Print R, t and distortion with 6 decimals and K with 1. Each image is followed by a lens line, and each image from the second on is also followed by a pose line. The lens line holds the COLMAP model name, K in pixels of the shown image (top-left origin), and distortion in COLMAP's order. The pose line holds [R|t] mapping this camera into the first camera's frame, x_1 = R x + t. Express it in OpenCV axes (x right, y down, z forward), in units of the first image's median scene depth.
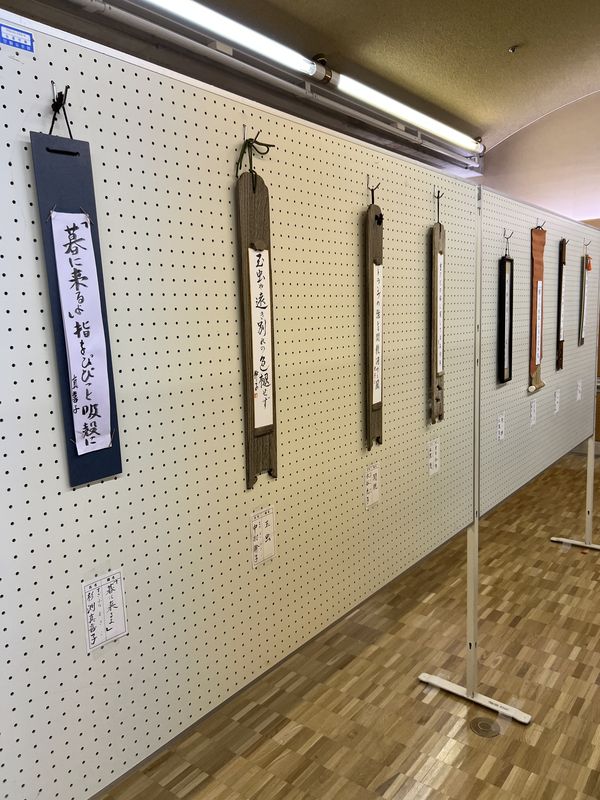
lens RADIAL K [[610.4, 0, 300.8], [0, 610.4, 400.8], [0, 0, 1]] dist [0.016121, -0.002936]
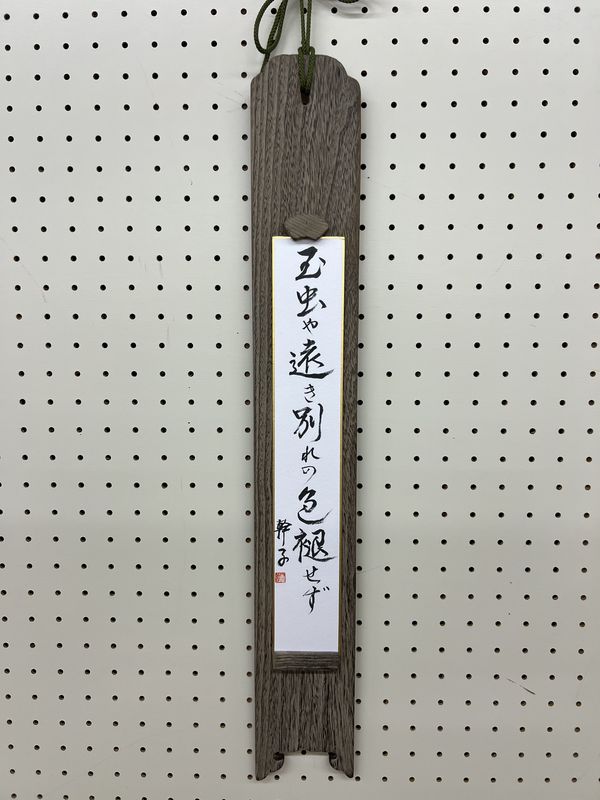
lens RADIAL K [[610.4, 0, 299.3], [0, 610.4, 399.5], [0, 0, 1]] dist [0.016121, -0.002936]
pose [[0.608028, 0.099551, -0.787649, 0.261932], [-0.137710, 0.990293, 0.018857, -0.142675], [0.781881, 0.097001, 0.615835, 0.737061]]
